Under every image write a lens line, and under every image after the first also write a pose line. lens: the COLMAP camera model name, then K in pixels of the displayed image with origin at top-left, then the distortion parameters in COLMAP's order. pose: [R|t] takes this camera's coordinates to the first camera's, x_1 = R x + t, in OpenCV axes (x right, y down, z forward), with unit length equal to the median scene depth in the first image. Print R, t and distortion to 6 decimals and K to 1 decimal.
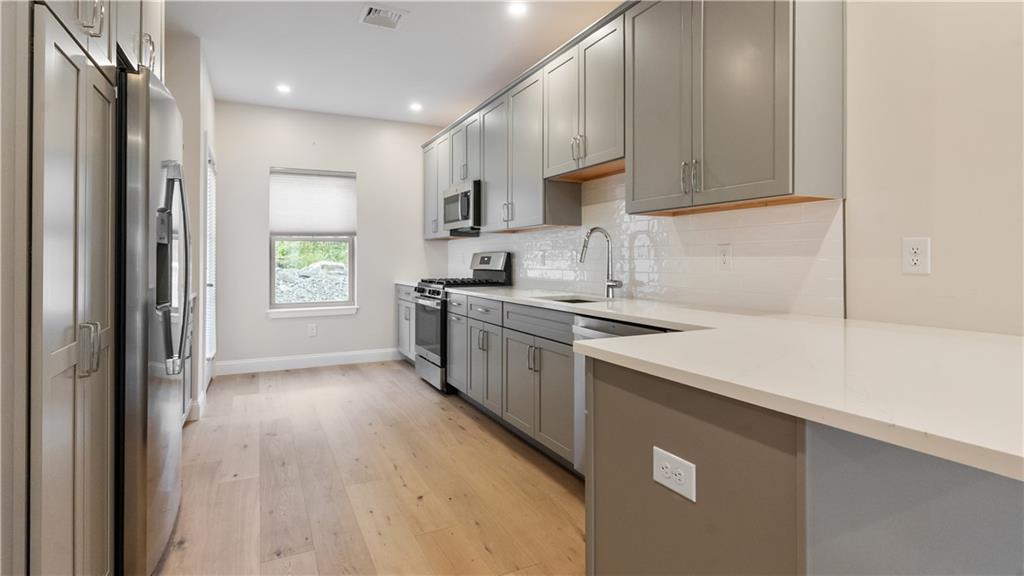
lens RADIAL K [[506.2, 0, 508.3], [0, 506.2, 255.1], [0, 0, 1]] dist [-0.000733, -0.001085]
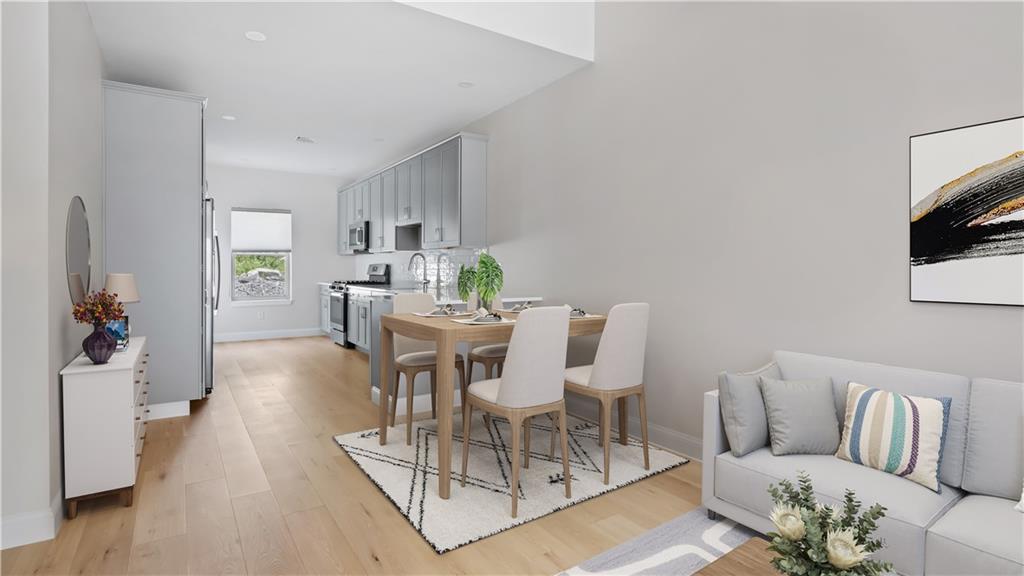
lens RADIAL K [[506.2, 0, 512.2], [0, 506.2, 267.8], [0, 0, 1]] dist [-0.000733, -0.001085]
pose [[0.992445, 0.003635, 0.122640, 0.194467], [-0.004877, 0.999940, 0.009823, -0.011822], [-0.122597, -0.010347, 0.992403, -0.667475]]
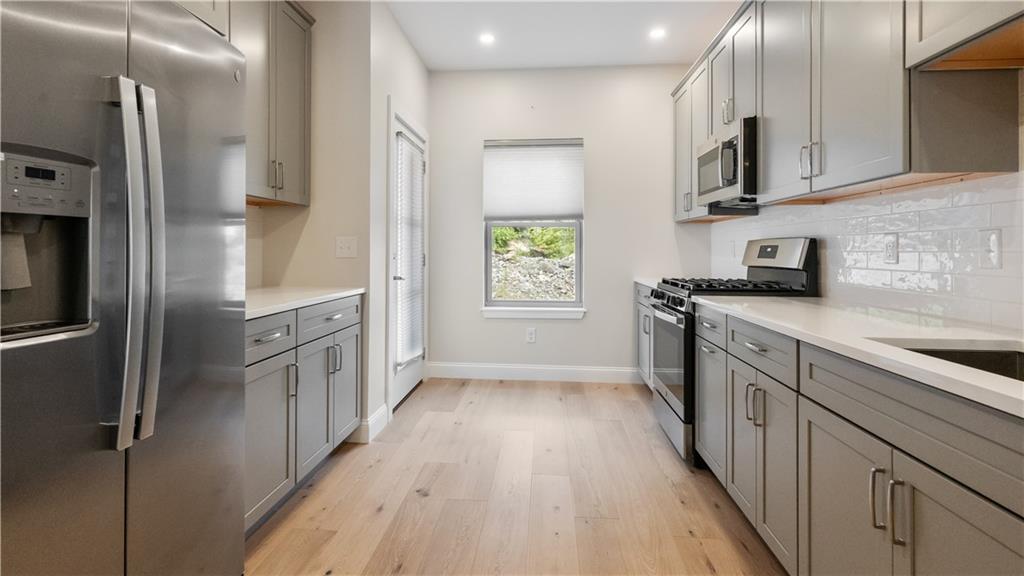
lens RADIAL K [[506.2, 0, 497.3], [0, 506.2, 242.0], [0, 0, 1]] dist [-0.000733, -0.001085]
pose [[0.849755, -0.001389, -0.527176, -0.000609], [-0.002173, 0.999979, -0.006137, 0.003031], [0.527173, 0.006361, 0.849734, 0.309926]]
